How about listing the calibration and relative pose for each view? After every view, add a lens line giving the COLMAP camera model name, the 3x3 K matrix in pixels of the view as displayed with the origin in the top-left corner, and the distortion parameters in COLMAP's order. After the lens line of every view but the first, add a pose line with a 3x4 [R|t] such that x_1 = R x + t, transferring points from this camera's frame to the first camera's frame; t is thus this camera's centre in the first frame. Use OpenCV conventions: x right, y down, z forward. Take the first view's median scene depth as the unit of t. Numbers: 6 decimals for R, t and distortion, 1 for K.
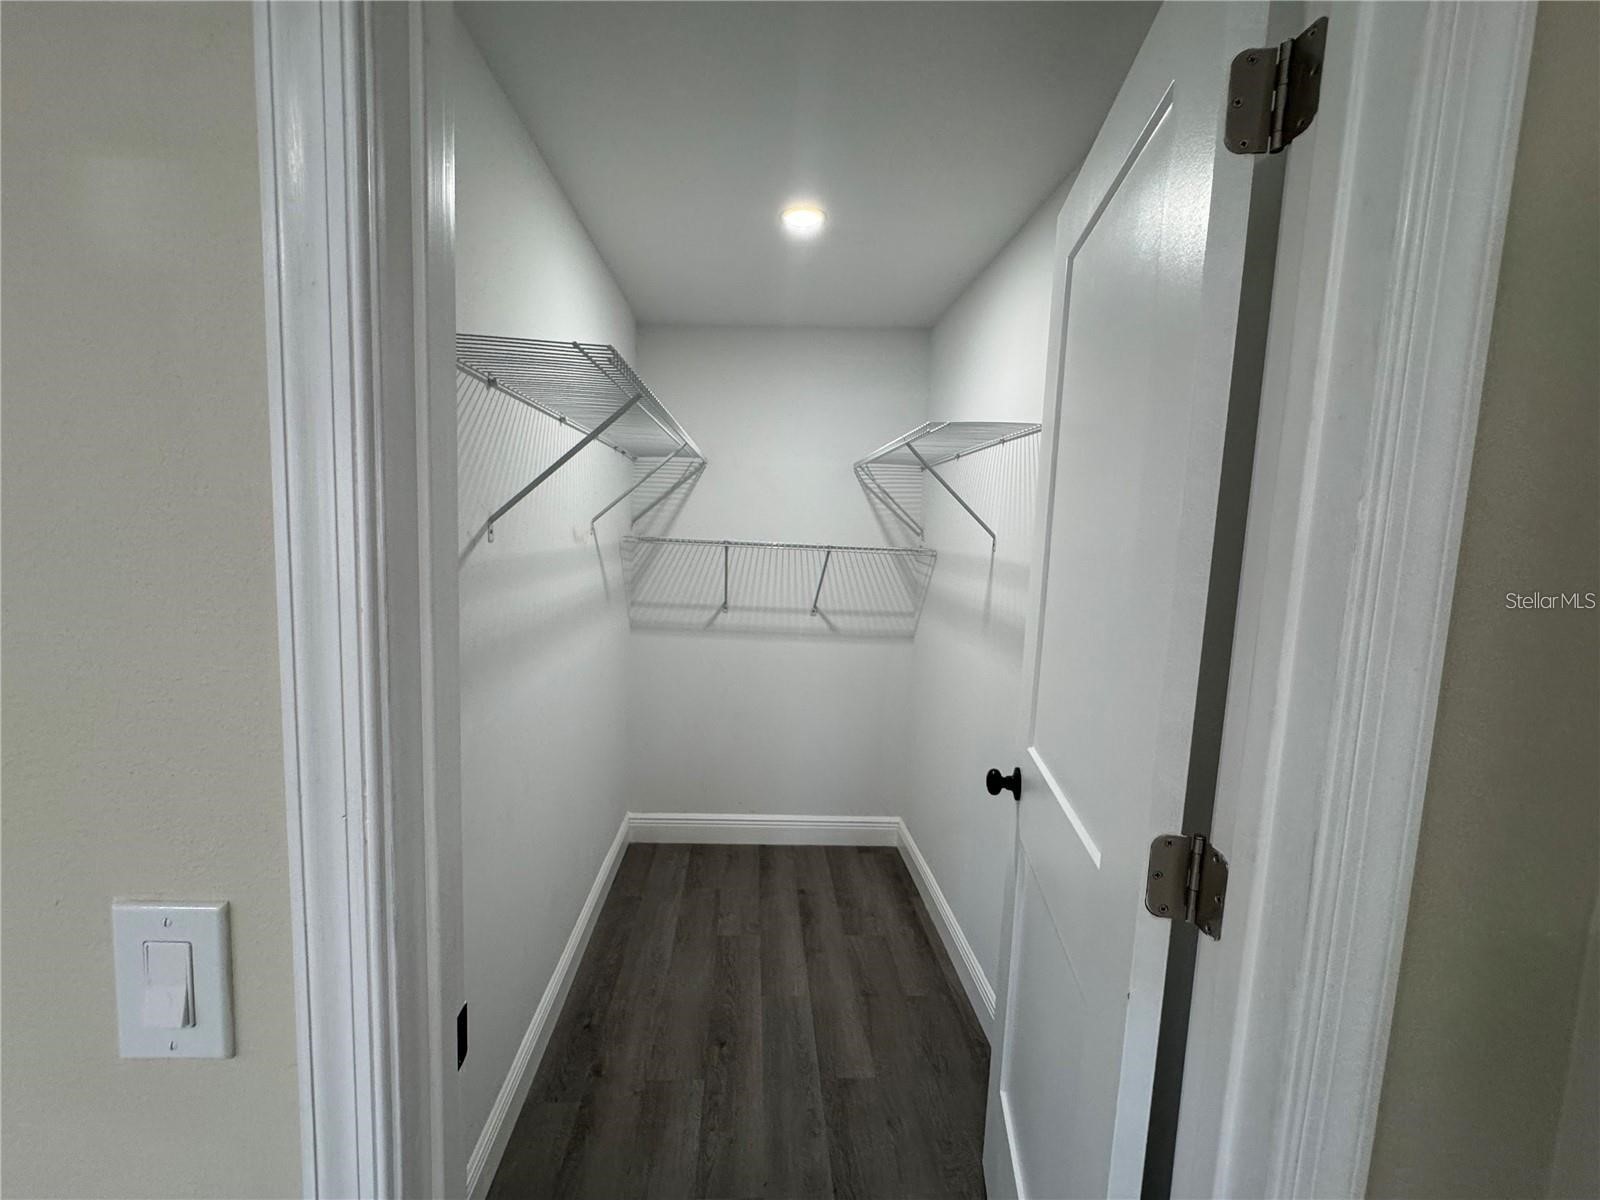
lens RADIAL K [[653.4, 0, 797.8], [0, 653.4, 599.4], [0, 0, 1]] dist [-0.006100, 0.000339]
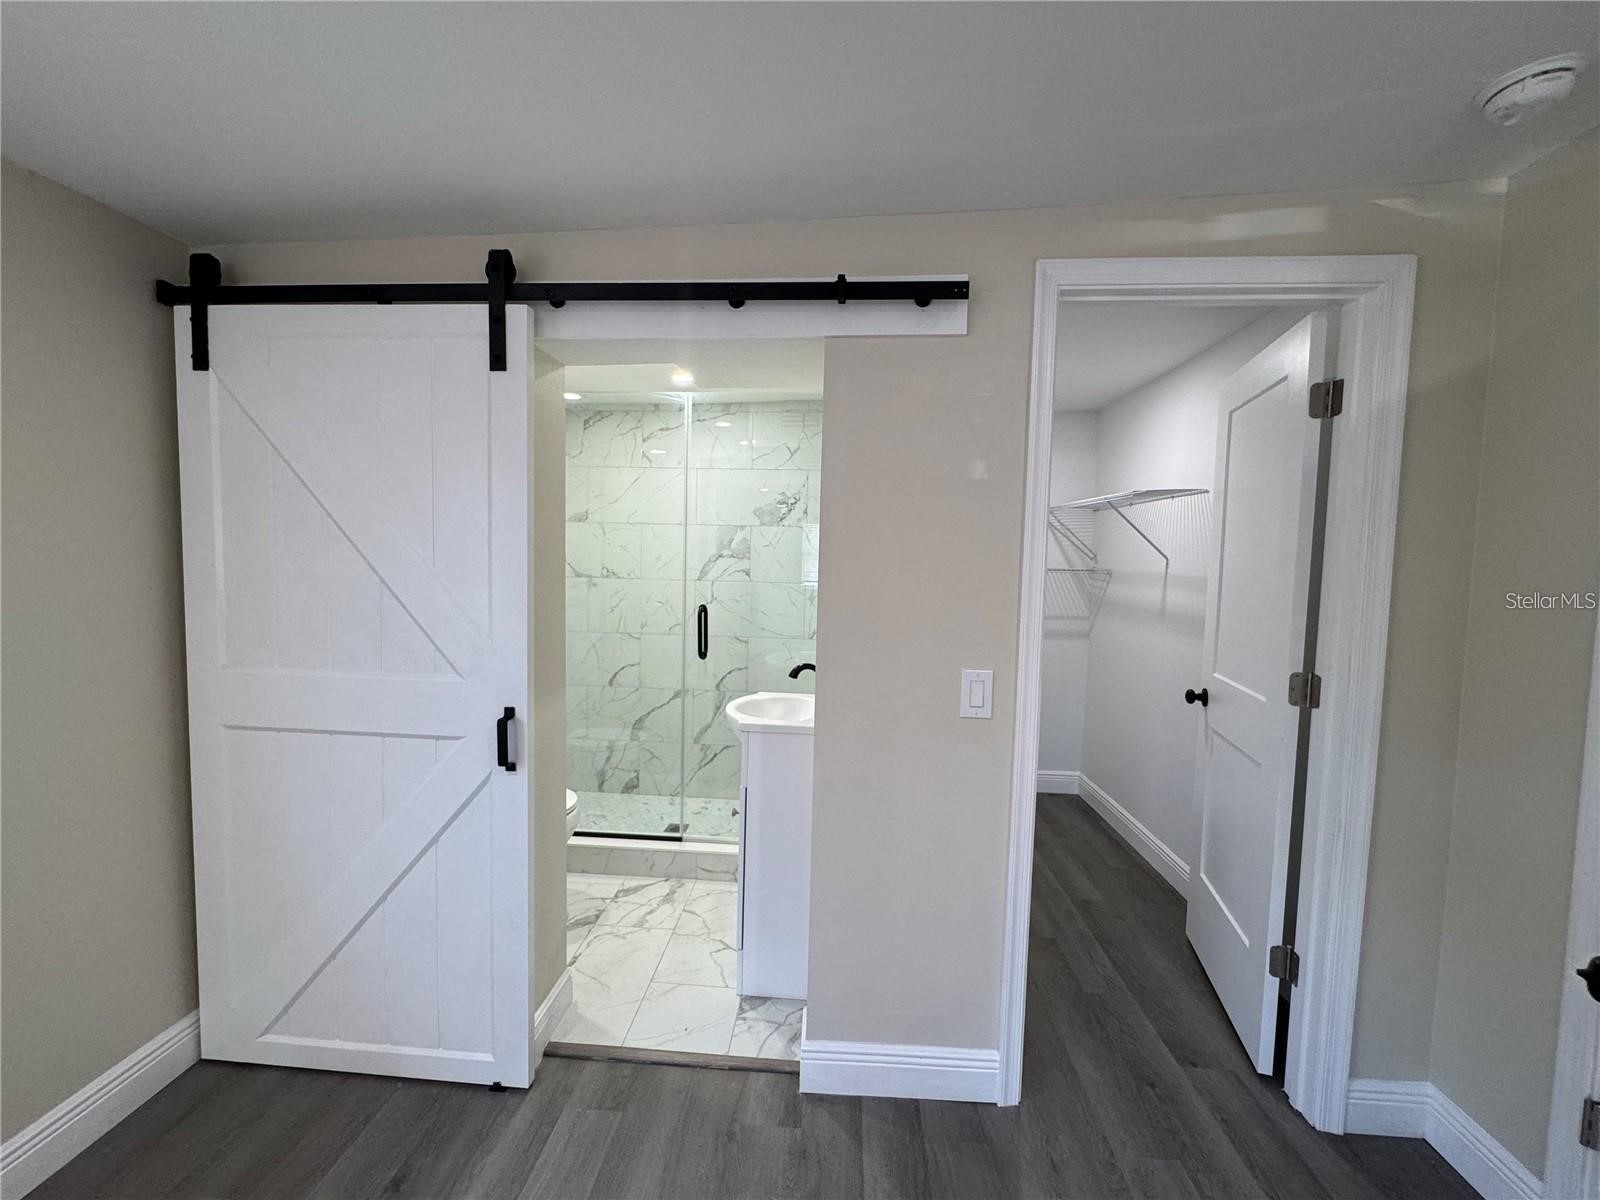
lens RADIAL K [[653.4, 0, 797.8], [0, 653.4, 599.4], [0, 0, 1]] dist [-0.006100, 0.000339]
pose [[0.990857, -0.011869, -0.134393, -0.514230], [0.005924, 0.998990, -0.044547, 0.089217], [0.134786, 0.043344, 0.989926, -0.905633]]
